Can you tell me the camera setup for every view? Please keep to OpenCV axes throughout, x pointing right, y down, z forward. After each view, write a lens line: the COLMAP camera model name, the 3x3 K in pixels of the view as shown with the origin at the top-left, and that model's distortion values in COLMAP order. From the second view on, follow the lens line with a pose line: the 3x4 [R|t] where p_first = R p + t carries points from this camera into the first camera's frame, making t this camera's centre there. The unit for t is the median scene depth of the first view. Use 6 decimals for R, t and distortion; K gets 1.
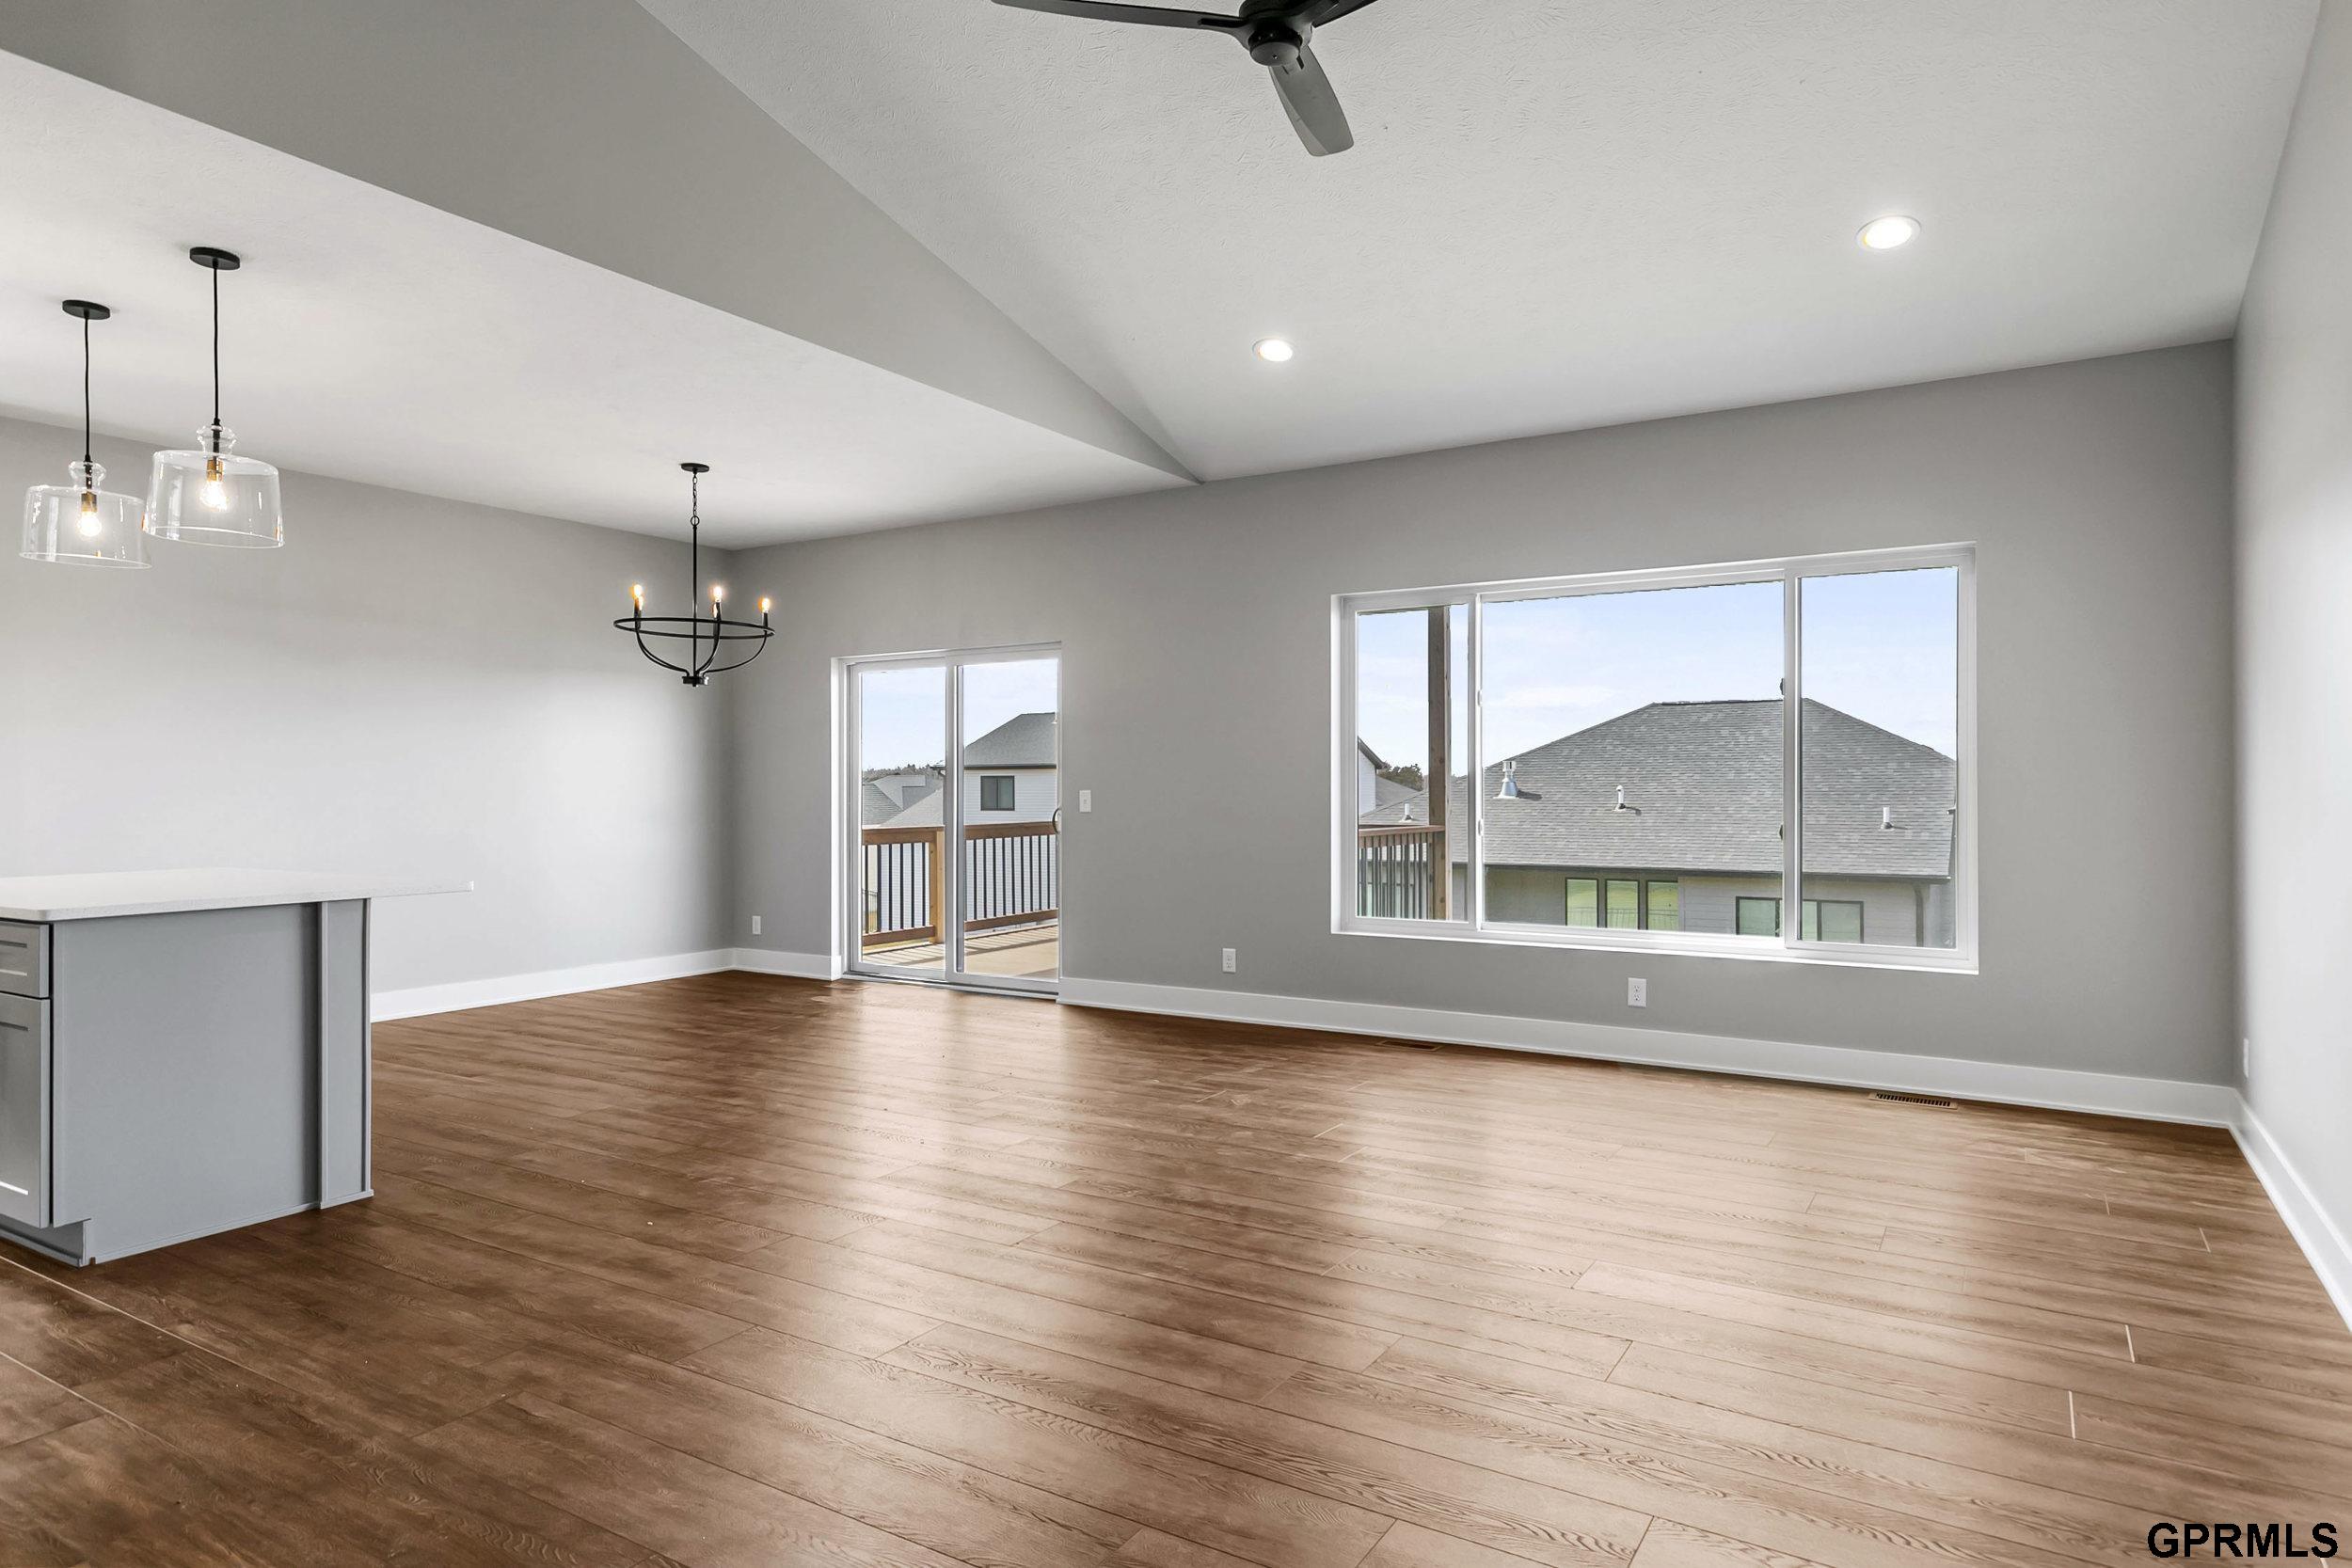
lens RADIAL K [[1346.0, 0, 1182.9], [0, 1346.0, 785.9], [0, 0, 1]] dist [0.003633, 0.002009]
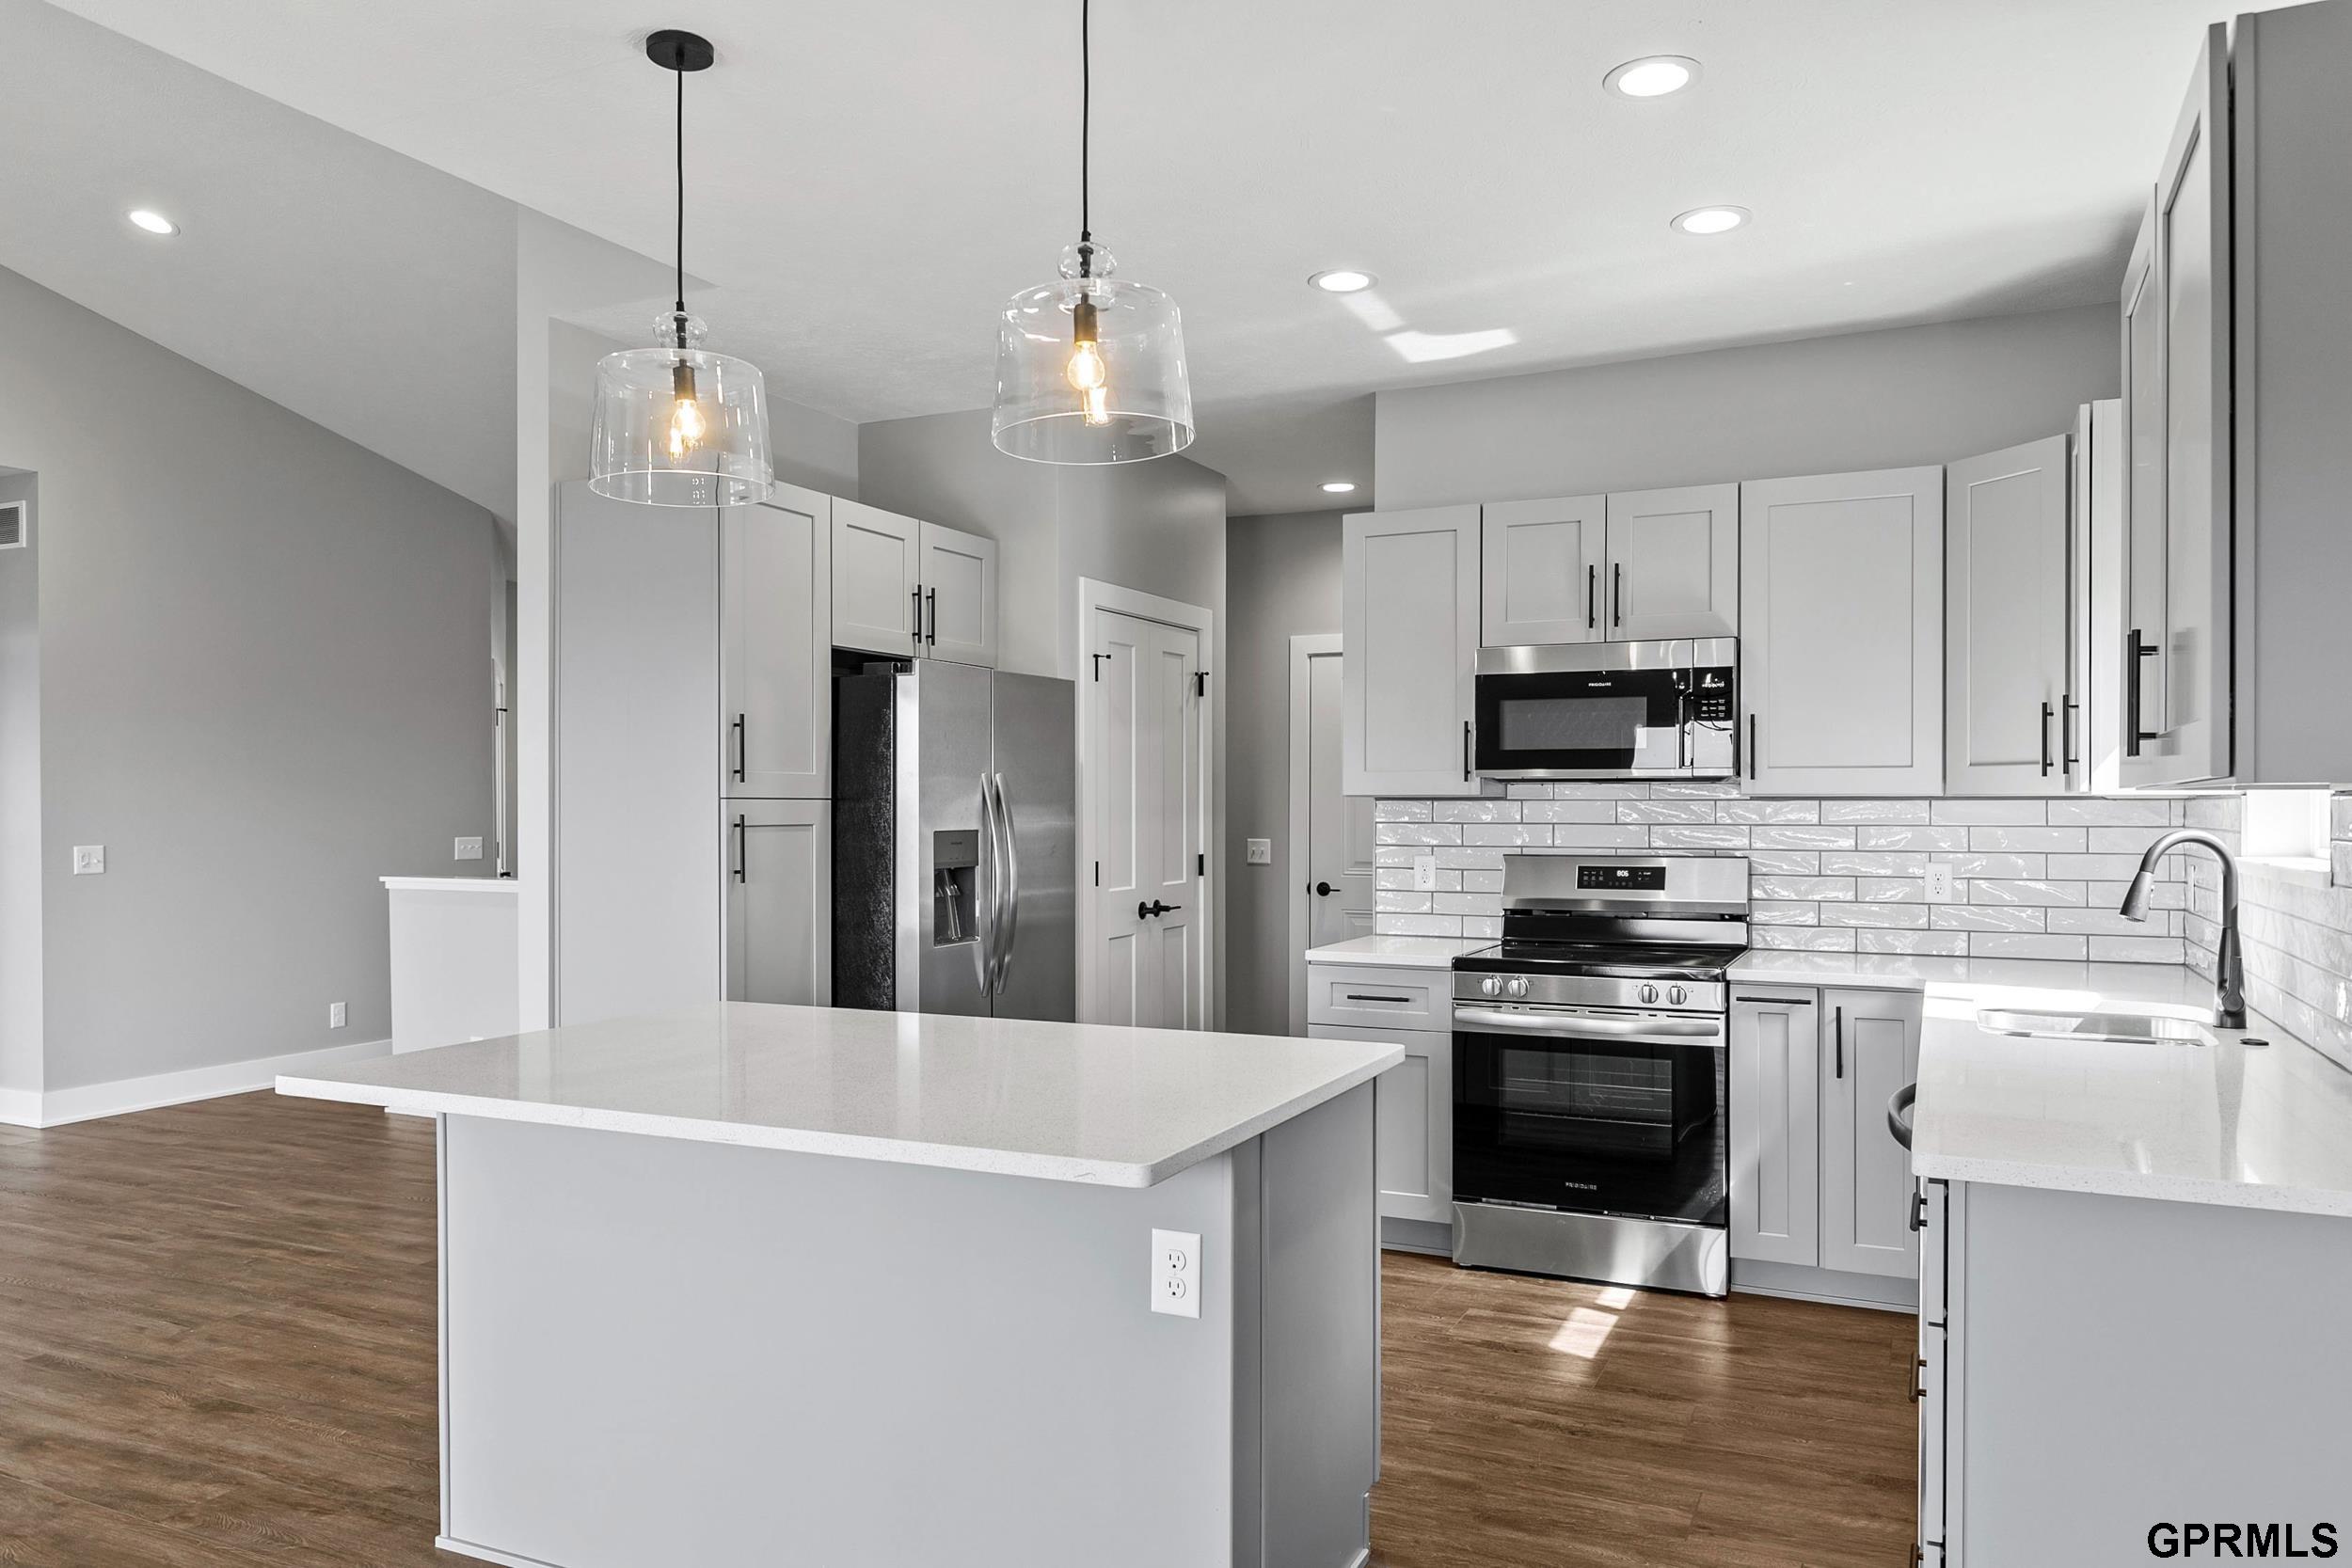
lens RADIAL K [[1591.9, 0, 1177.7], [0, 1591.9, 784.2], [0, 0, 1]] dist [-0.022252, 0.002860]
pose [[-0.993504, 0.004841, -0.113695, -1.217934], [0.005592, 0.999965, -0.006288, -0.052662], [0.113660, -0.006883, -0.993496, 2.496543]]
